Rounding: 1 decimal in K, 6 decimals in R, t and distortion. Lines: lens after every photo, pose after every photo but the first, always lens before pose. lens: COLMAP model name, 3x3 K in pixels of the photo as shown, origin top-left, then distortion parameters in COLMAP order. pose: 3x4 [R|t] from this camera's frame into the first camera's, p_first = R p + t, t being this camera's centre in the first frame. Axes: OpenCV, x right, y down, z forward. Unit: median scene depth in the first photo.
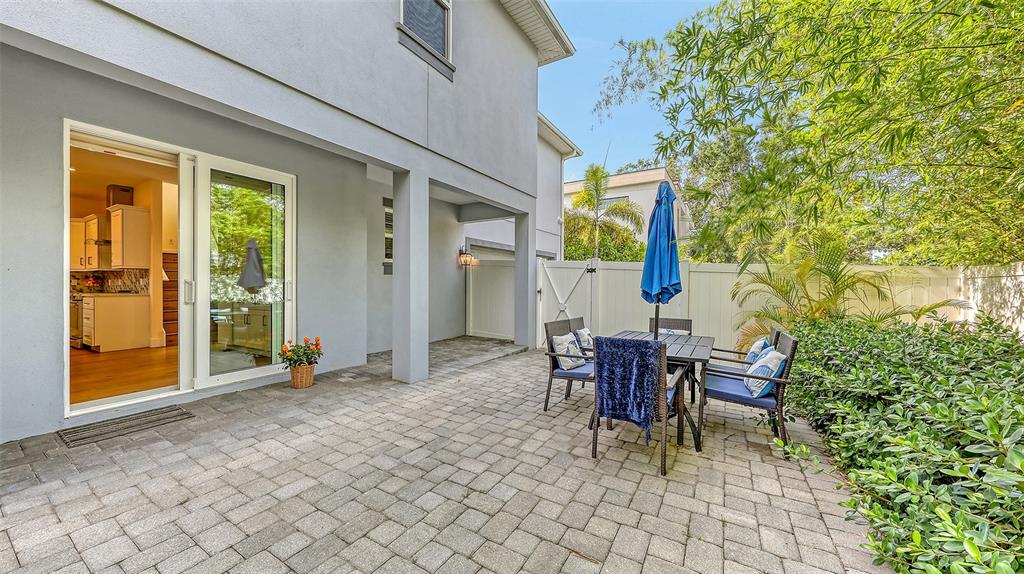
lens RADIAL K [[359.3, 0, 513.0], [0, 359.3, 288.1], [0, 0, 1]] dist [0.007973, -0.002652]
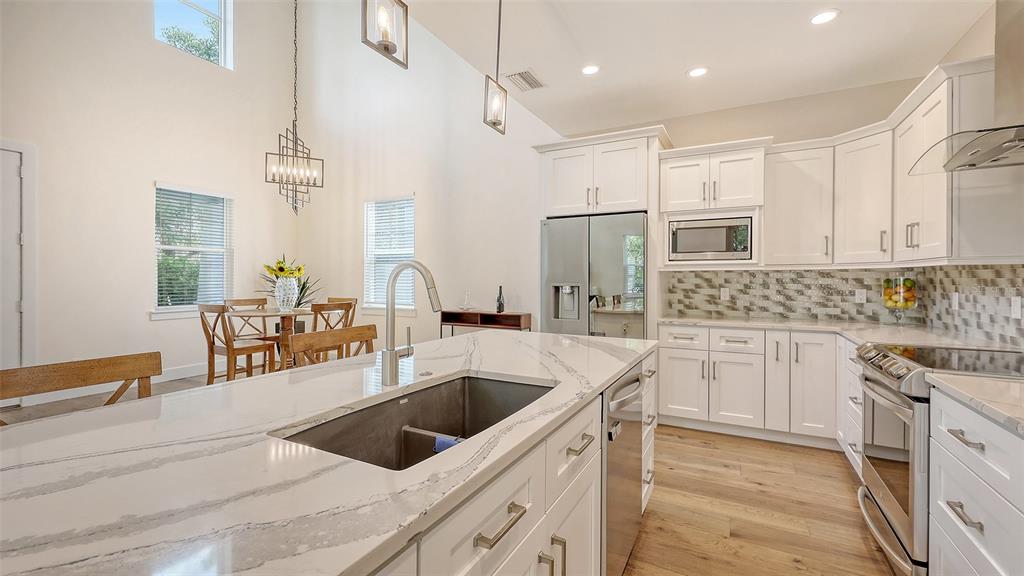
lens RADIAL K [[430.8, 0, 518.7], [0, 430.8, 271.4], [0, 0, 1]] dist [0.001503, -0.000621]
pose [[0.075599, -0.011093, -0.997077, -1.793602], [-0.009532, 0.999884, -0.011847, -0.079259], [0.997093, 0.010400, 0.075485, 1.373710]]
